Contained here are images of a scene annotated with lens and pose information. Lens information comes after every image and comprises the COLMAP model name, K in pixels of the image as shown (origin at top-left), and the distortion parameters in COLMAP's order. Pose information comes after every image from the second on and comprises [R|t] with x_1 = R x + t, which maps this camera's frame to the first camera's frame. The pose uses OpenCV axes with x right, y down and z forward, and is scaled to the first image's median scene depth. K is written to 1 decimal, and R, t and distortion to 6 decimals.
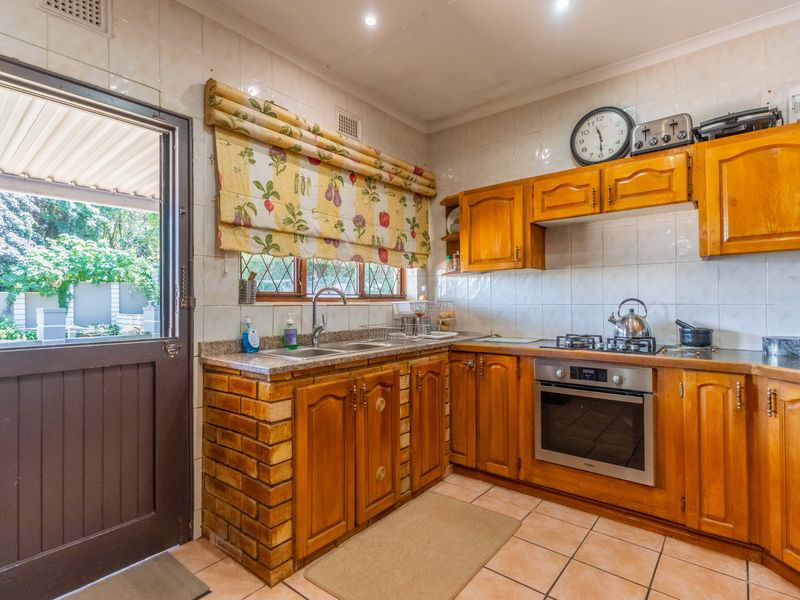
lens RADIAL K [[414.5, 0, 398.2], [0, 414.5, 299.3], [0, 0, 1]] dist [0.001118, -0.000585]
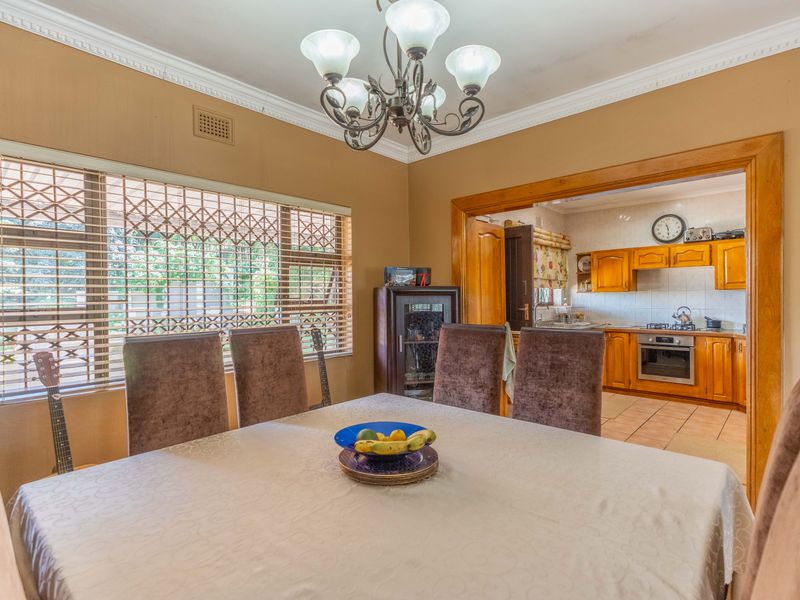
lens RADIAL K [[414.5, 0, 398.2], [0, 414.5, 299.3], [0, 0, 1]] dist [0.001118, -0.000585]
pose [[0.997760, -0.003610, -0.066803, -0.791327], [0.004538, 0.999895, 0.013742, -0.077210], [0.066746, -0.014014, 0.997672, -1.279107]]
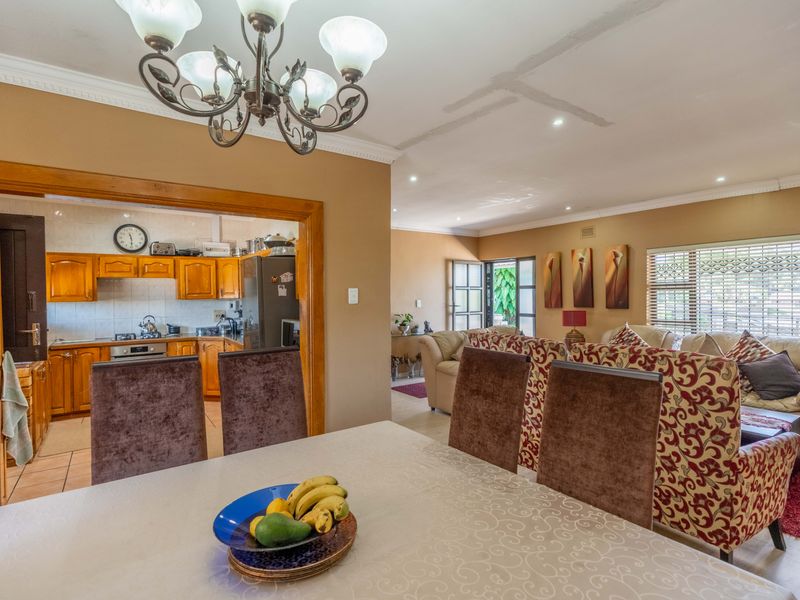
lens RADIAL K [[414.5, 0, 398.2], [0, 414.5, 299.3], [0, 0, 1]] dist [0.001118, -0.000585]
pose [[0.273292, -0.010829, 0.961870, -1.260354], [-0.000961, 0.999933, 0.011531, -0.118766], [-0.961931, -0.004075, 0.273263, -0.945148]]
